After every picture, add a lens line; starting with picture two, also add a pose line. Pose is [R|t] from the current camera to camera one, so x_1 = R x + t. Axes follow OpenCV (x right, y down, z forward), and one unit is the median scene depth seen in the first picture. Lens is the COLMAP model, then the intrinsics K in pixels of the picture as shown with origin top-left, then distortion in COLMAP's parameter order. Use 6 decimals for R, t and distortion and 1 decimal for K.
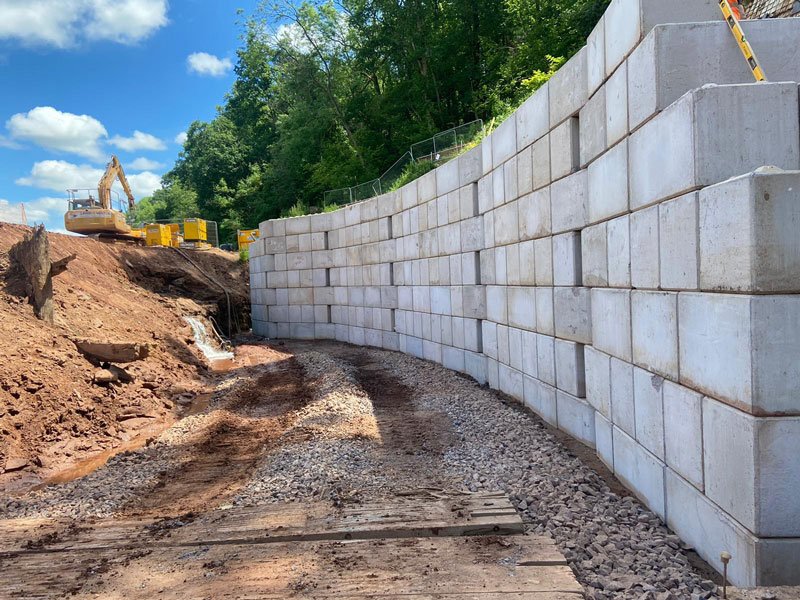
lens RADIAL K [[604.1, 0, 395.6], [0, 604.1, 295.5], [0, 0, 1]] dist [0.112576, -0.135629]
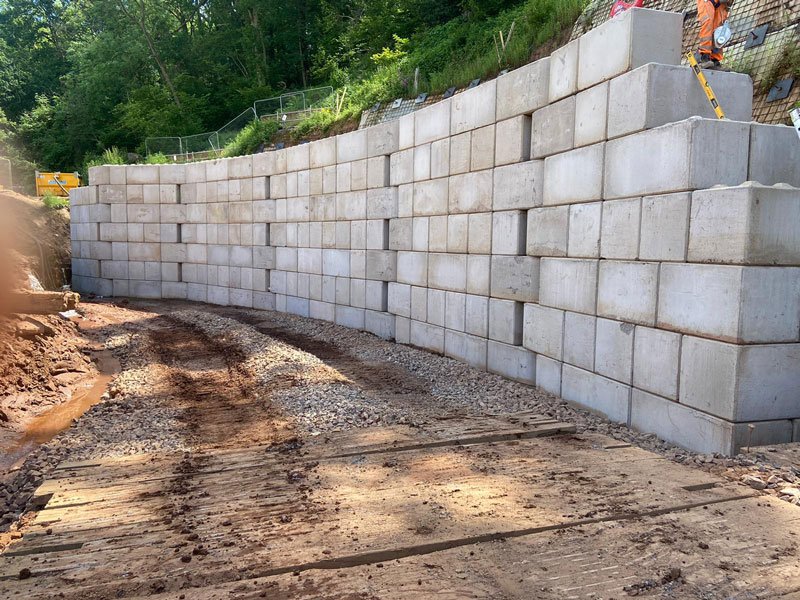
lens RADIAL K [[604.1, 0, 402.3], [0, 604.1, 296.8], [0, 0, 1]] dist [0.112576, -0.135629]
pose [[0.938341, 0.024165, 0.344865, -0.340165], [-0.044192, 0.997755, 0.050327, 0.016723], [-0.342875, -0.062464, 0.937302, -0.067870]]
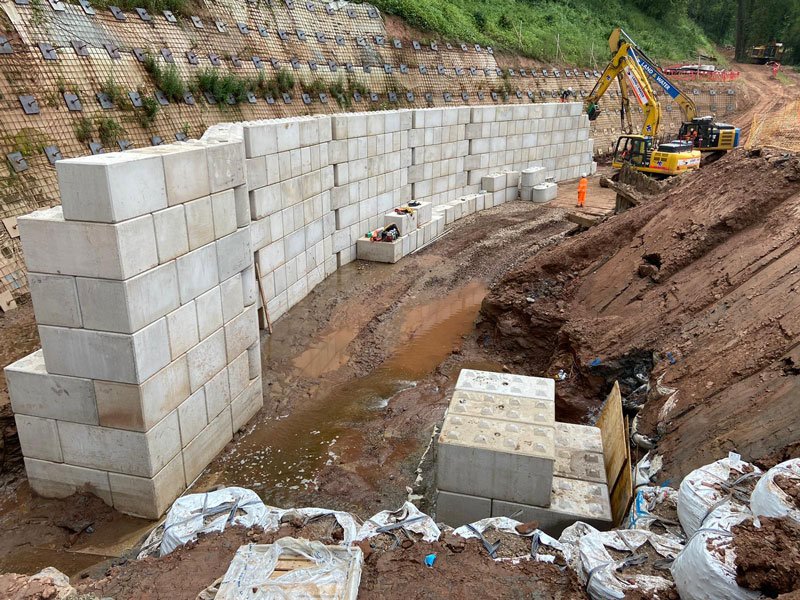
lens RADIAL K [[604.1, 0, 401.0], [0, 604.1, 293.6], [0, 0, 1]] dist [0.112576, -0.135629]
pose [[-0.765594, -0.175239, 0.618997, -1.808527], [0.038693, 0.947900, 0.316209, -0.489778], [-0.642159, 0.266039, -0.718926, 4.054839]]
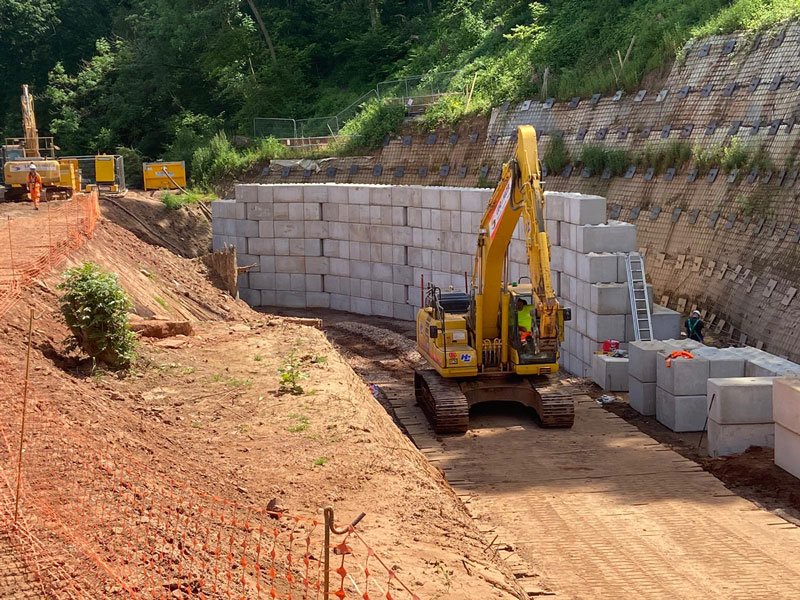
lens RADIAL K [[1285.6, 0, 377.2], [0, 1285.6, 271.5], [0, 0, 1]] dist [0.150590, 0.000000]
pose [[0.988104, 0.002169, 0.153771, -1.067496], [-0.012390, 0.997773, 0.065543, -0.401059], [-0.153286, -0.066668, 0.985930, -3.495587]]
